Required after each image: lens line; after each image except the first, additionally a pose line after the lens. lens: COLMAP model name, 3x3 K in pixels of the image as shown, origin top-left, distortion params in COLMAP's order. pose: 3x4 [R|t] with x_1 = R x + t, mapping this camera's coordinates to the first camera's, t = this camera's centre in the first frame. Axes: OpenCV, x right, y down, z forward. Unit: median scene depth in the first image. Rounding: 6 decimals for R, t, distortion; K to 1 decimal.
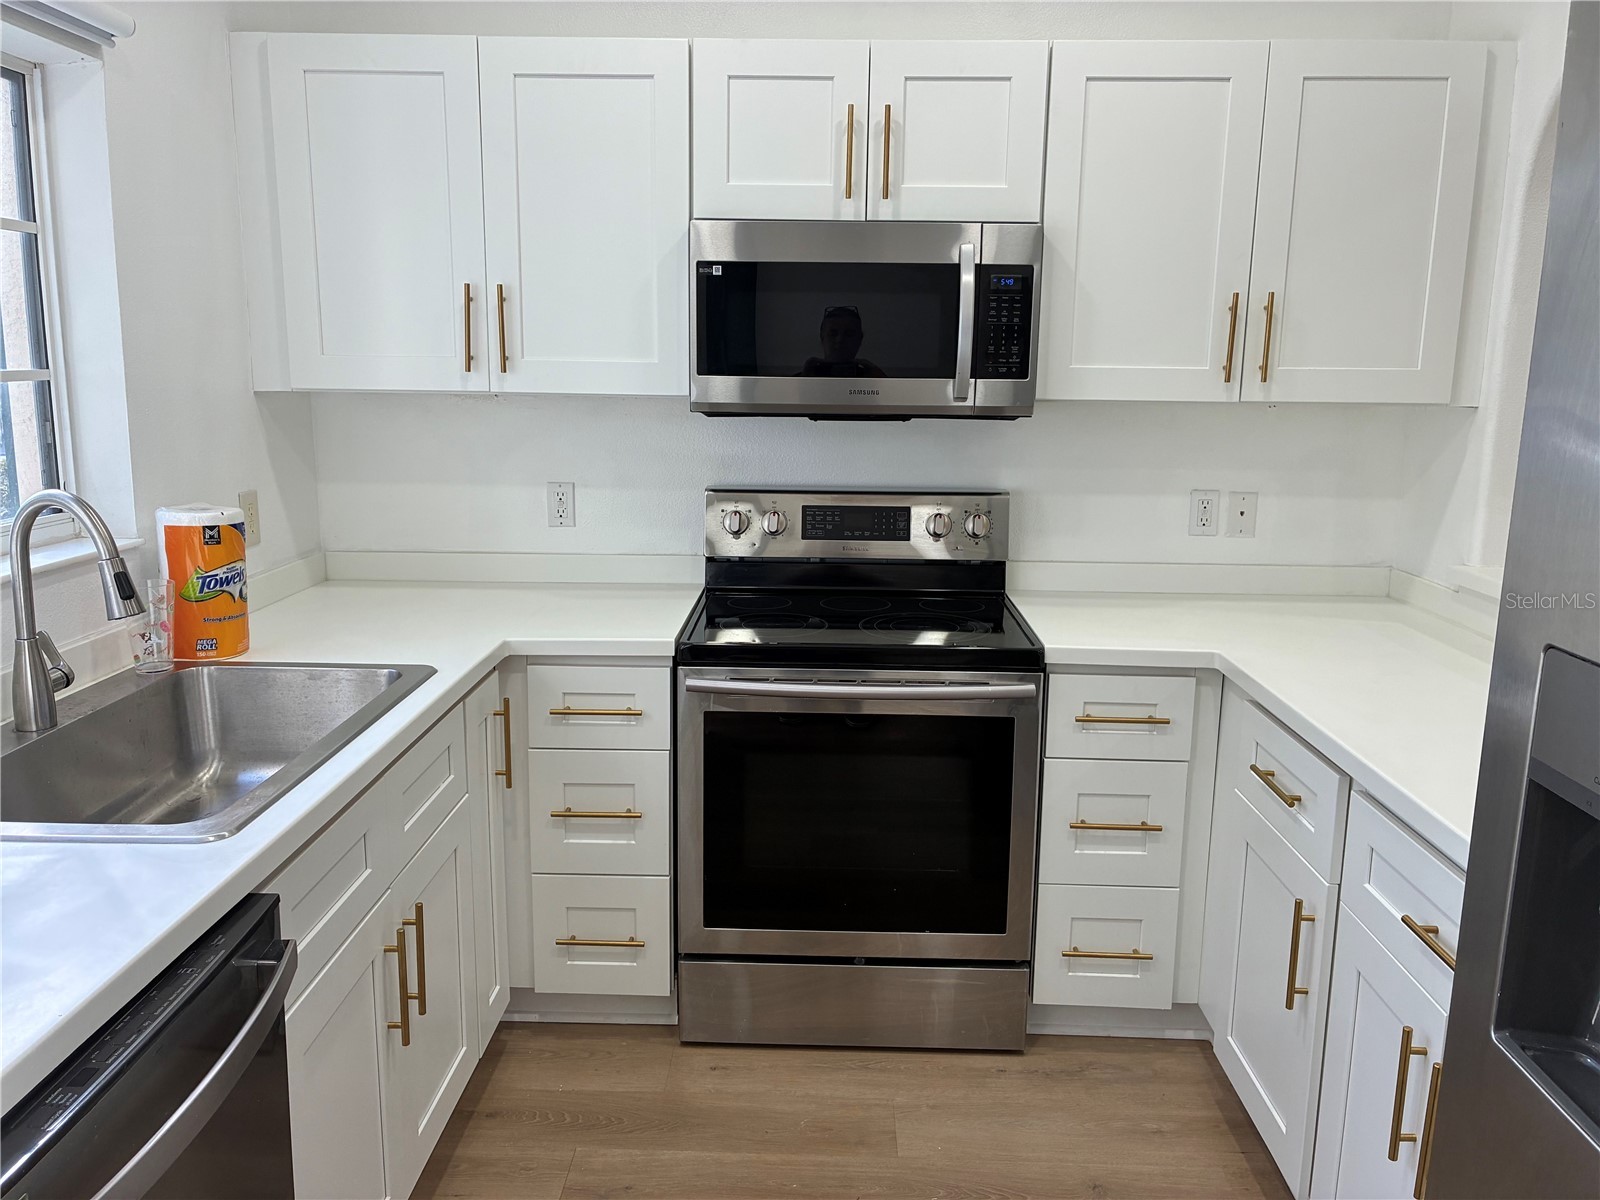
lens RADIAL K [[1222.4, 0, 792.1], [0, 1222.4, 587.7], [0, 0, 1]] dist [0.018187, -0.000784]
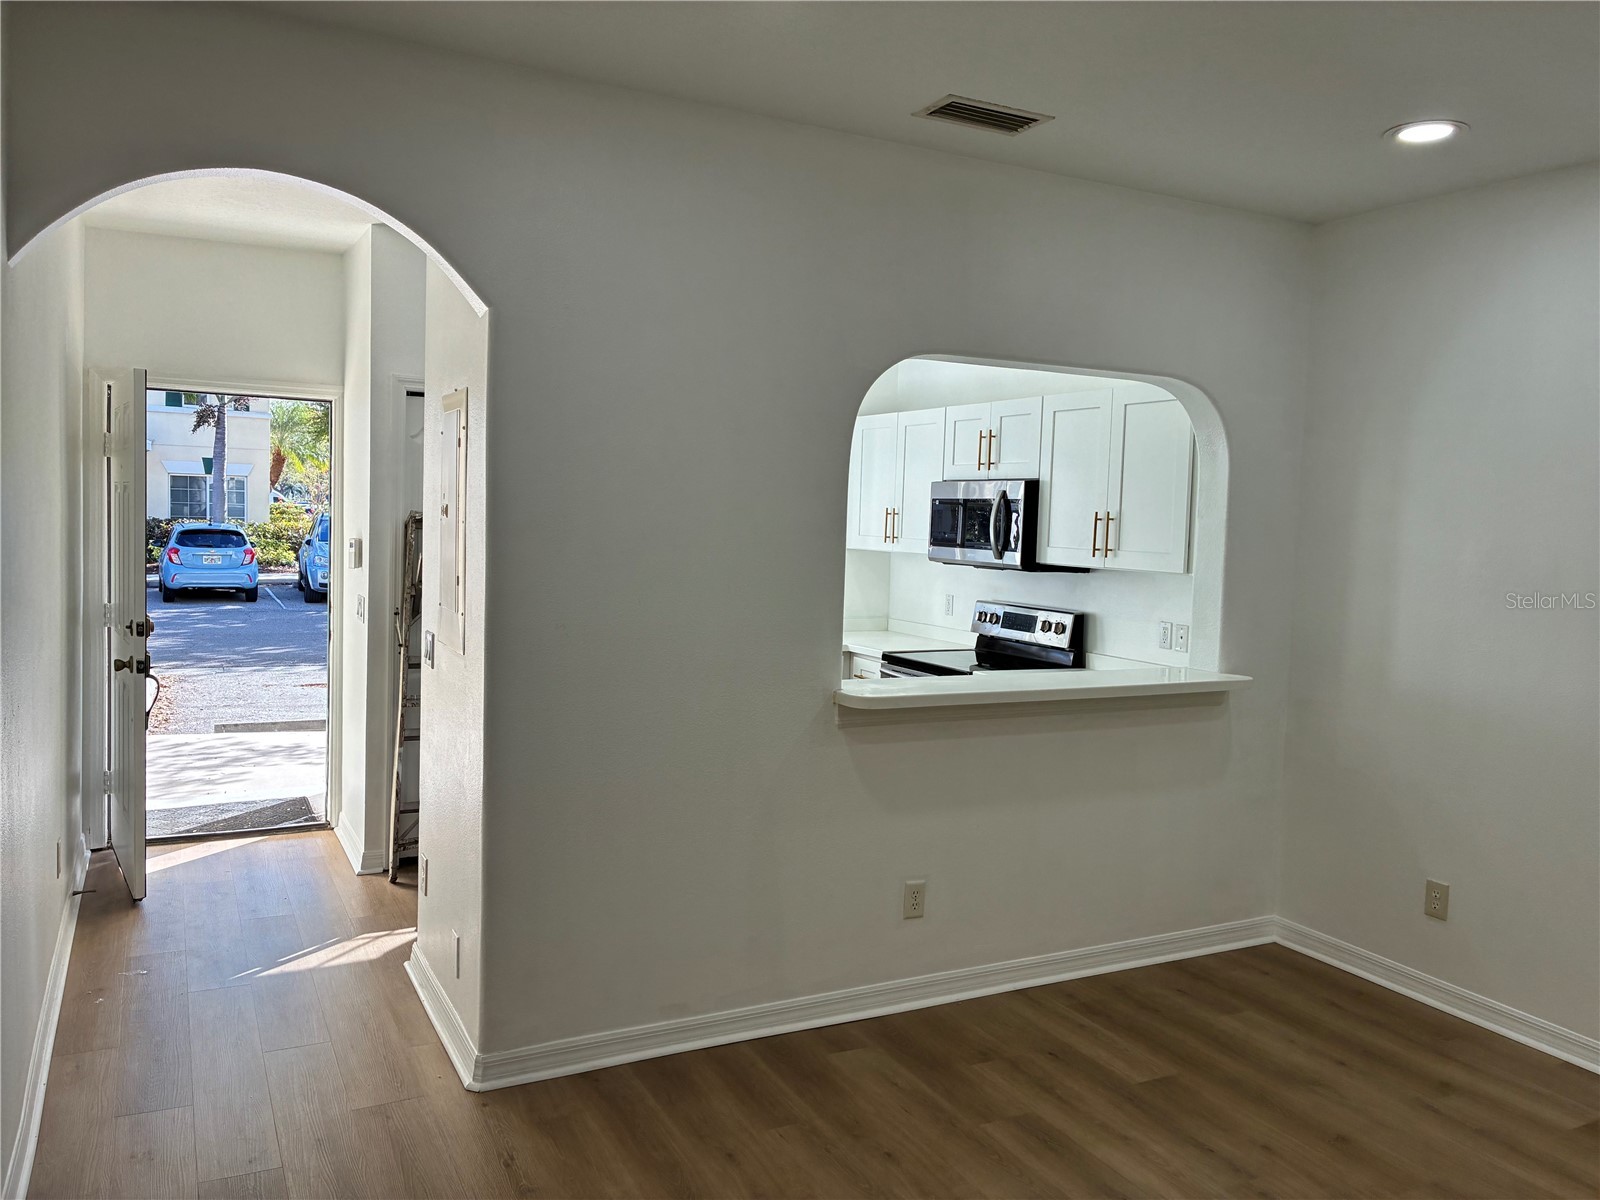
lens RADIAL K [[1222.4, 0, 792.1], [0, 1222.4, 587.7], [0, 0, 1]] dist [0.018187, -0.000784]
pose [[0.484397, 0.059276, -0.872838, 1.854737], [-0.184996, 0.982081, -0.035972, 0.036648], [0.855065, 0.178896, 0.486683, -0.349628]]
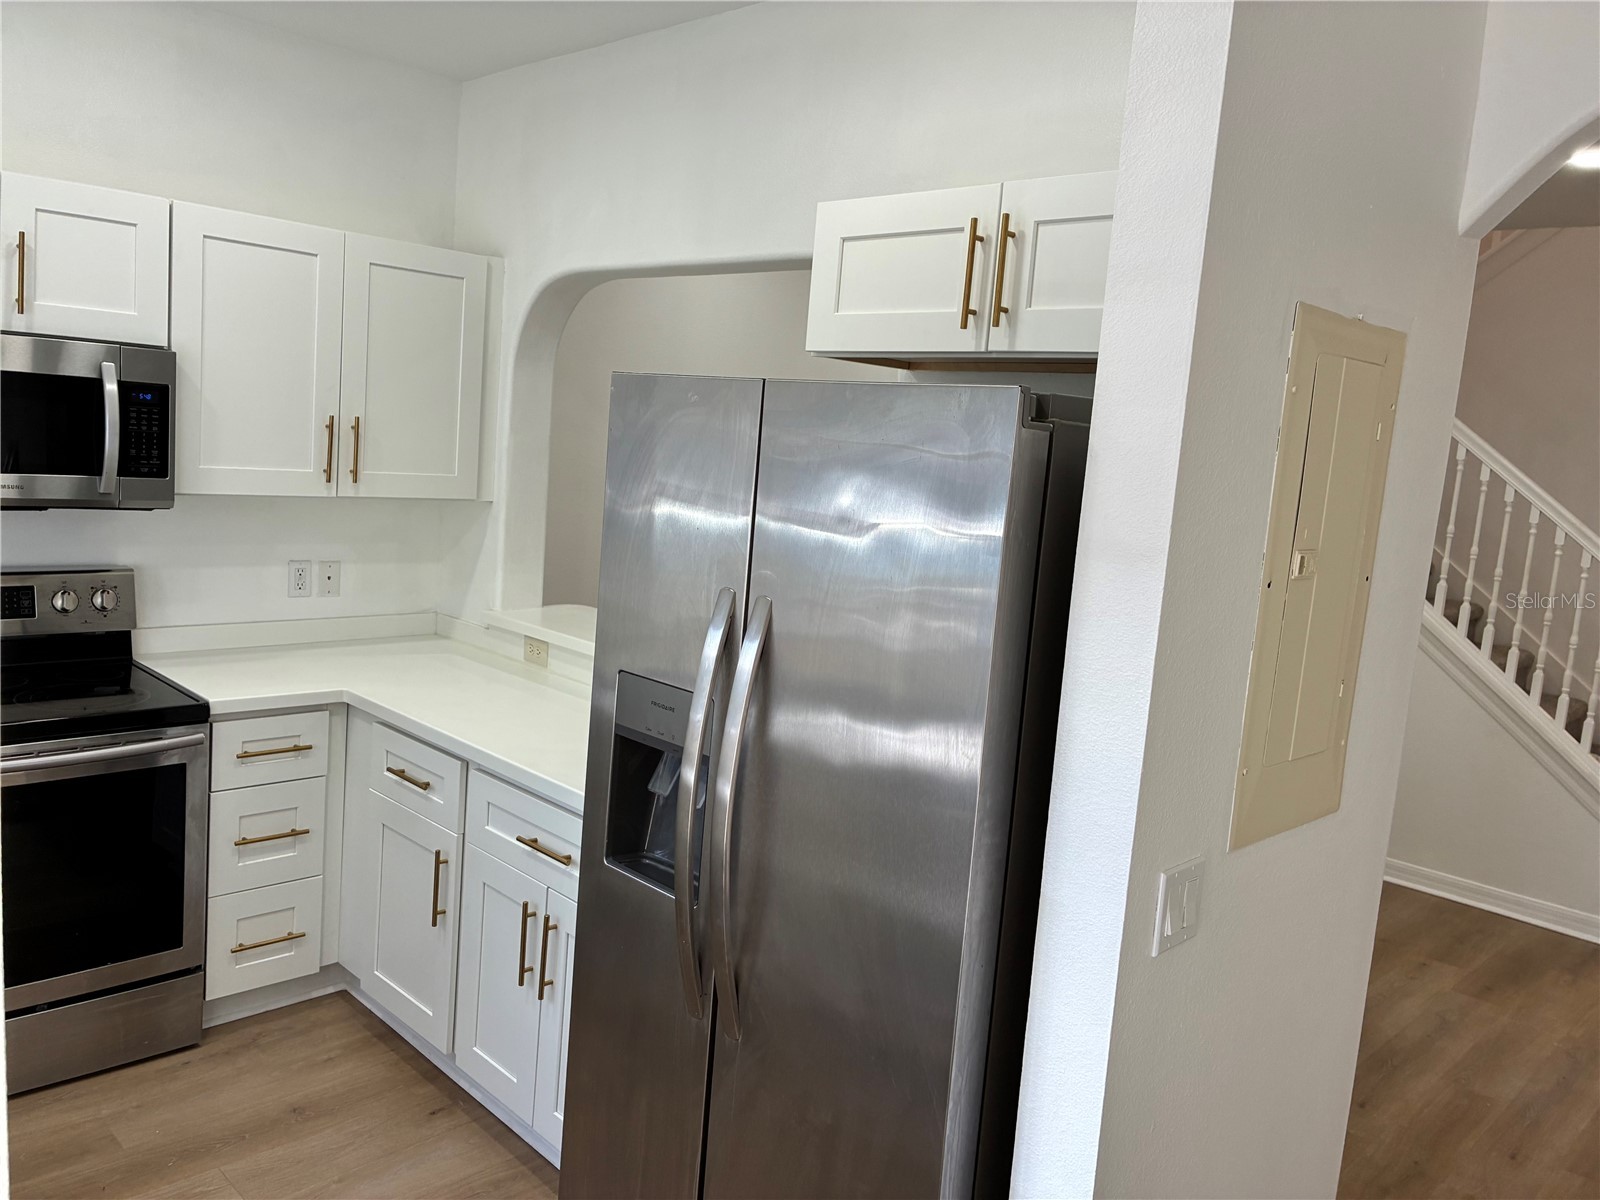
lens RADIAL K [[1222.4, 0, 792.1], [0, 1222.4, 587.7], [0, 0, 1]] dist [0.018187, -0.000784]
pose [[0.685815, -0.050199, 0.726043, -0.268765], [0.064555, 0.997882, 0.008015, -0.035557], [-0.724907, 0.041373, 0.687603, -0.260489]]
